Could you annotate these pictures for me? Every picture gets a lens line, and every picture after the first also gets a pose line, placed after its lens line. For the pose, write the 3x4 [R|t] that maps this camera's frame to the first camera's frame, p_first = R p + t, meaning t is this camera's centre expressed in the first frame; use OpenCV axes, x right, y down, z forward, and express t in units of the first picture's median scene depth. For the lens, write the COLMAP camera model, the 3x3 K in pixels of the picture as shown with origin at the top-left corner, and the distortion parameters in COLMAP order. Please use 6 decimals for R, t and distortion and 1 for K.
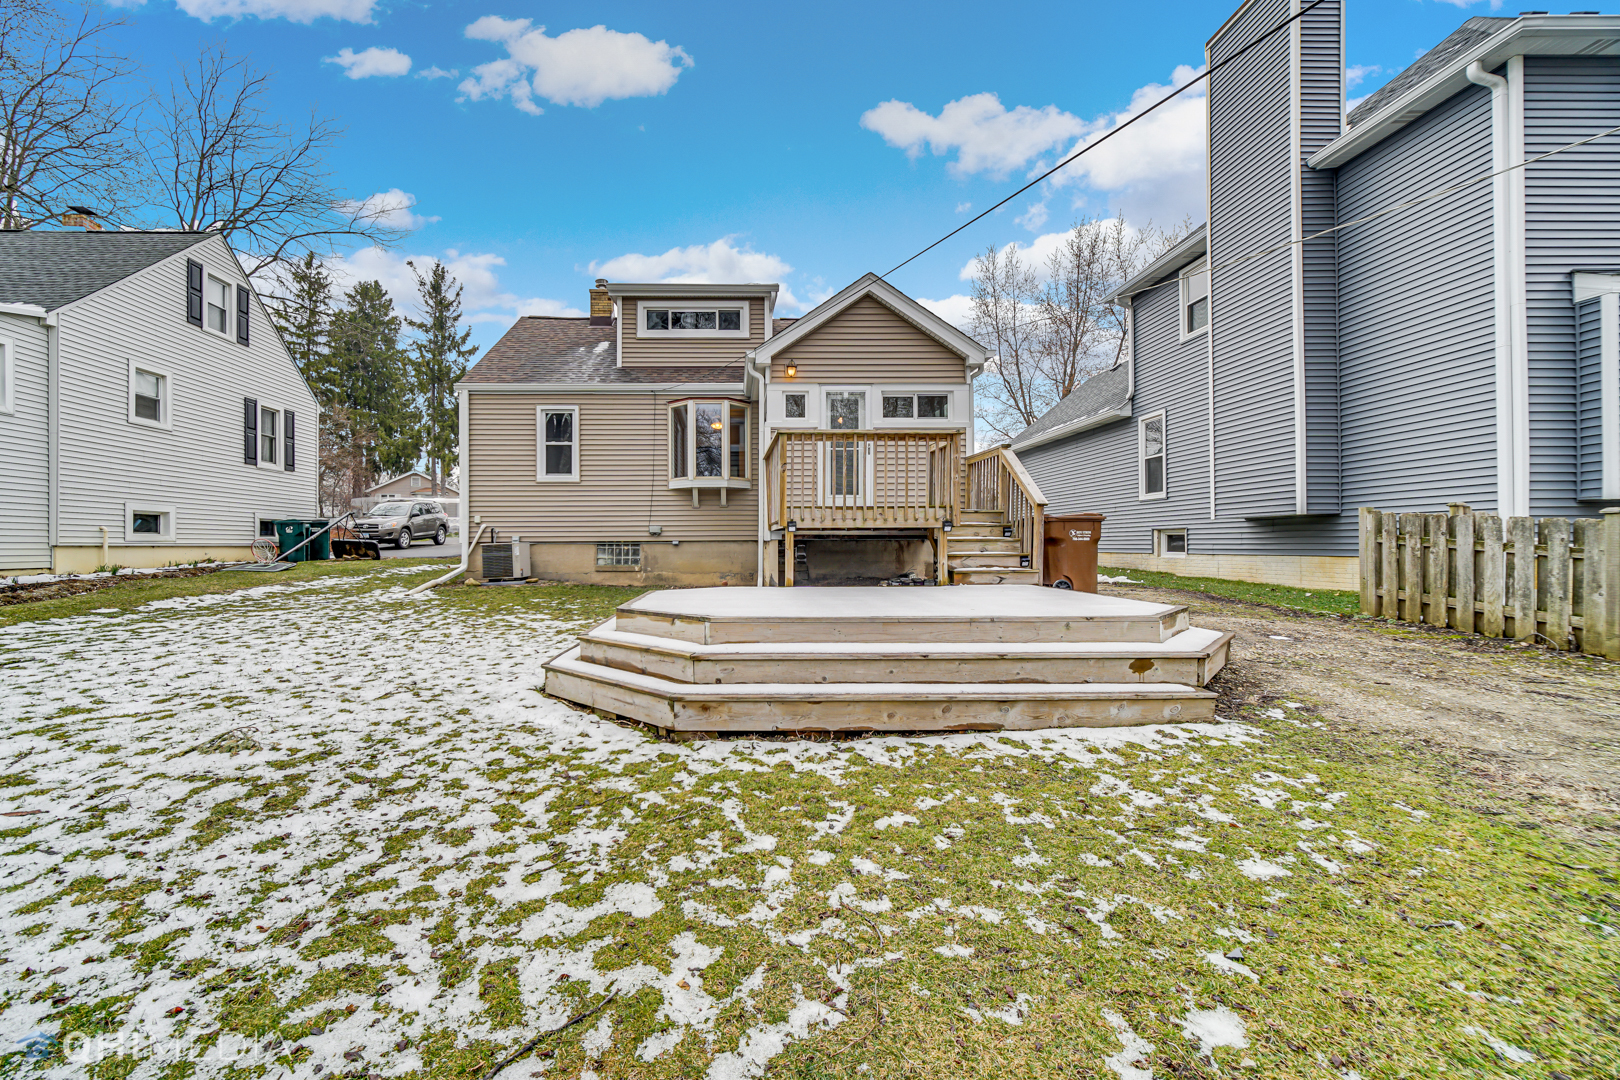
lens RADIAL K [[665.4, 0, 776.3], [0, 665.4, 538.7], [0, 0, 1]] dist [-0.010869, -0.000194]
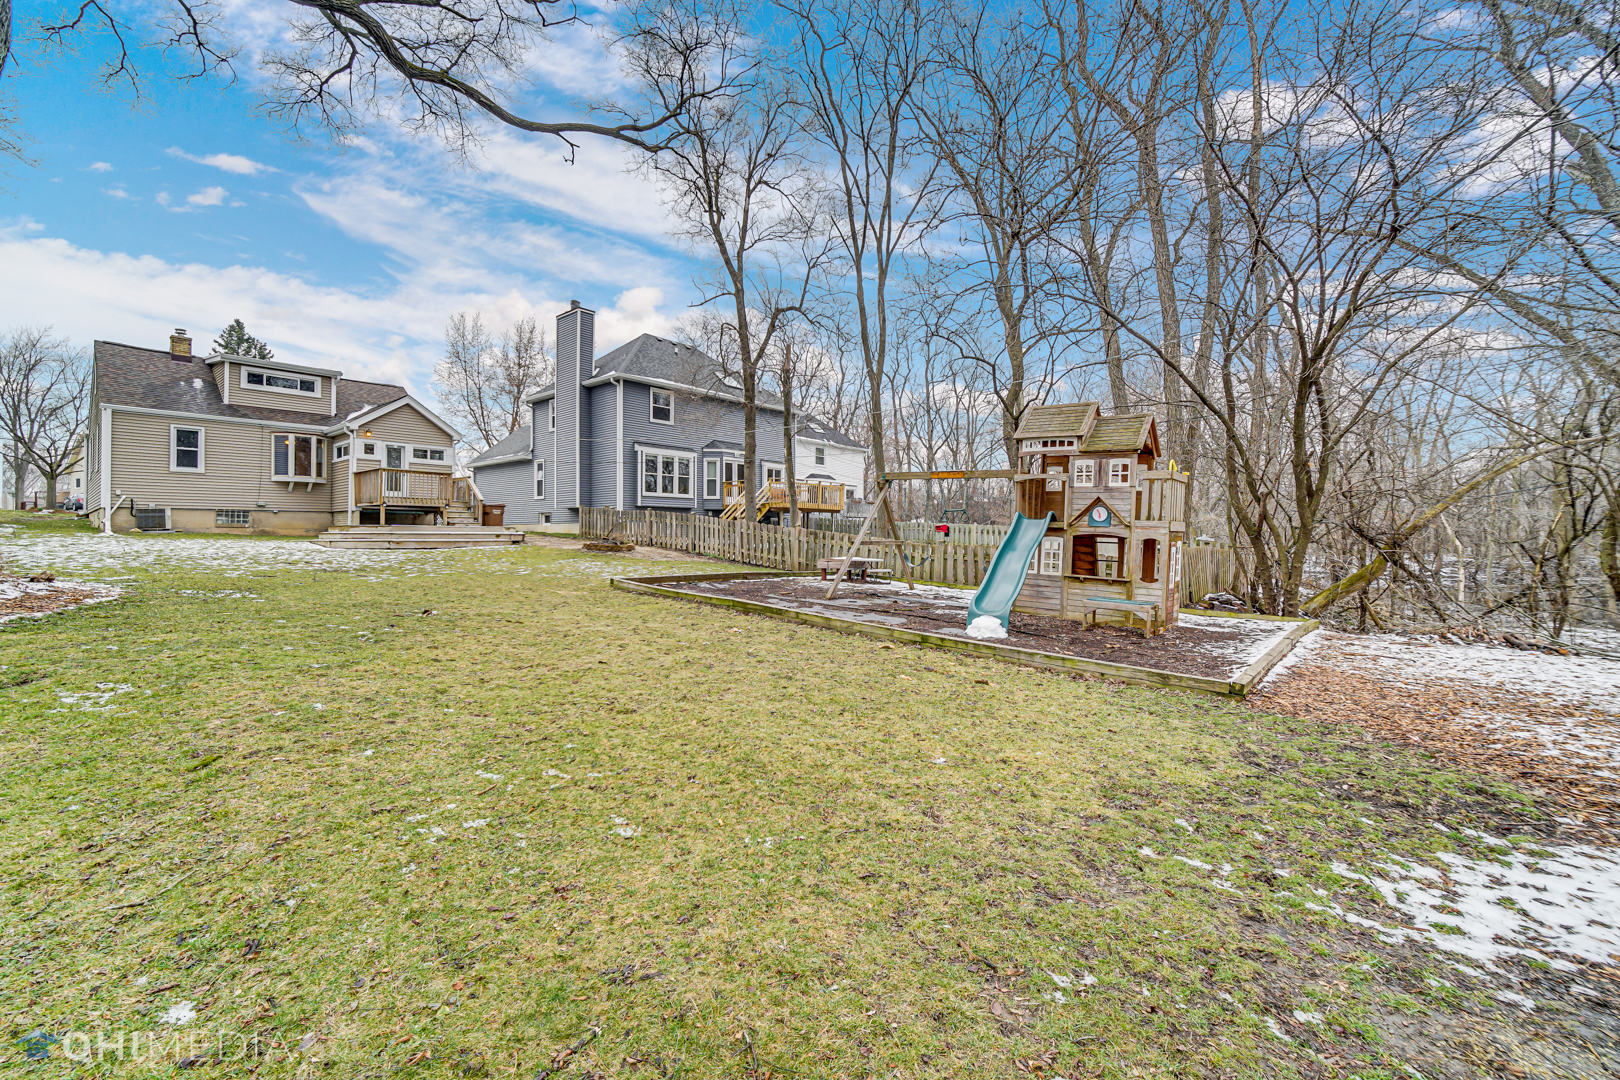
lens RADIAL K [[665.4, 0, 776.3], [0, 665.4, 538.7], [0, 0, 1]] dist [-0.010869, -0.000194]
pose [[0.721649, 0.004507, 0.692245, -0.413285], [-0.013500, 0.999880, 0.007564, 0.047635], [-0.692128, -0.014804, 0.721623, -1.208057]]
